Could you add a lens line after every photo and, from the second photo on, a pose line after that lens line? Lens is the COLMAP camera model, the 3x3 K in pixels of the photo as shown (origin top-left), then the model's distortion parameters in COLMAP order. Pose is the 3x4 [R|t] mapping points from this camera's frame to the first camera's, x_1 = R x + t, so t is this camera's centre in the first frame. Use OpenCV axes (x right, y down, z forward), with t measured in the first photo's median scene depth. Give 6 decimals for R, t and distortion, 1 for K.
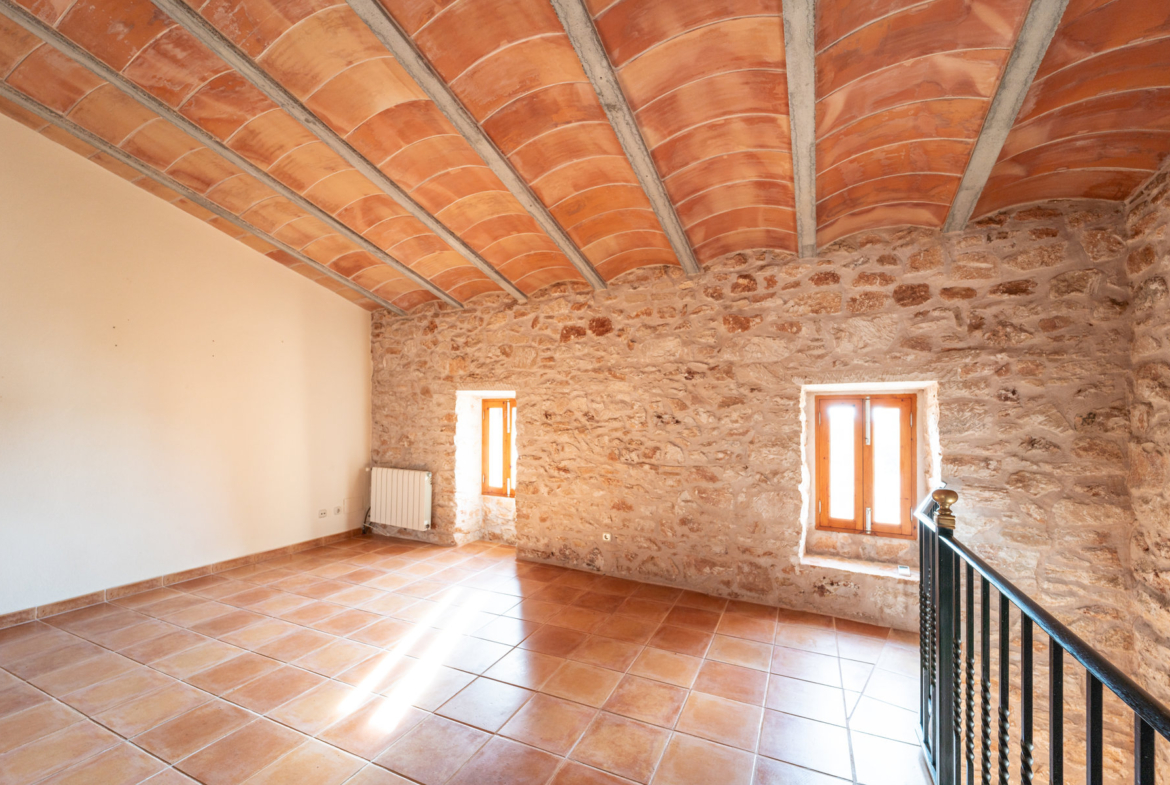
lens RADIAL K [[497.3, 0, 593.3], [0, 497.3, 426.3], [0, 0, 1]] dist [-0.000294, -0.000494]
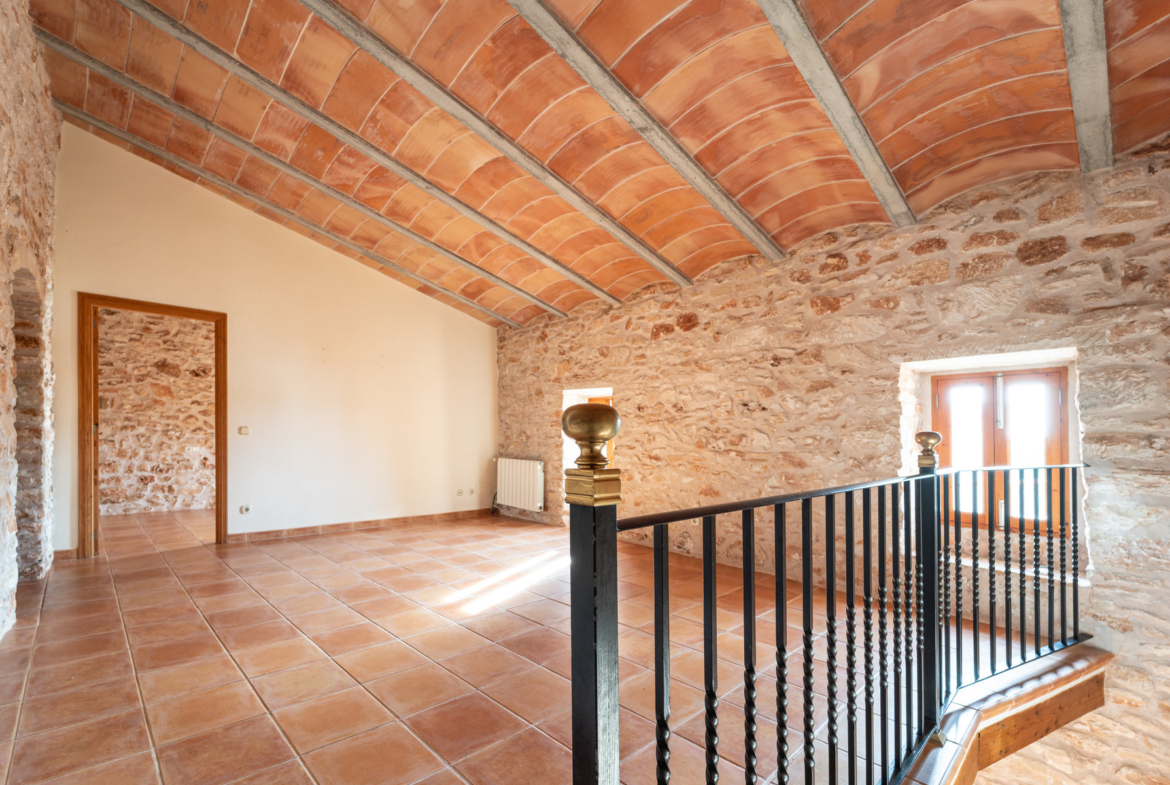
lens RADIAL K [[488.5, 0, 548.8], [0, 488.5, 436.7], [0, 0, 1]] dist [0.000050, -0.000794]
pose [[0.939152, -0.010389, -0.343344, 0.116608], [0.011852, 0.999927, 0.002161, 0.047365], [0.343296, -0.006099, 0.939207, -0.097331]]
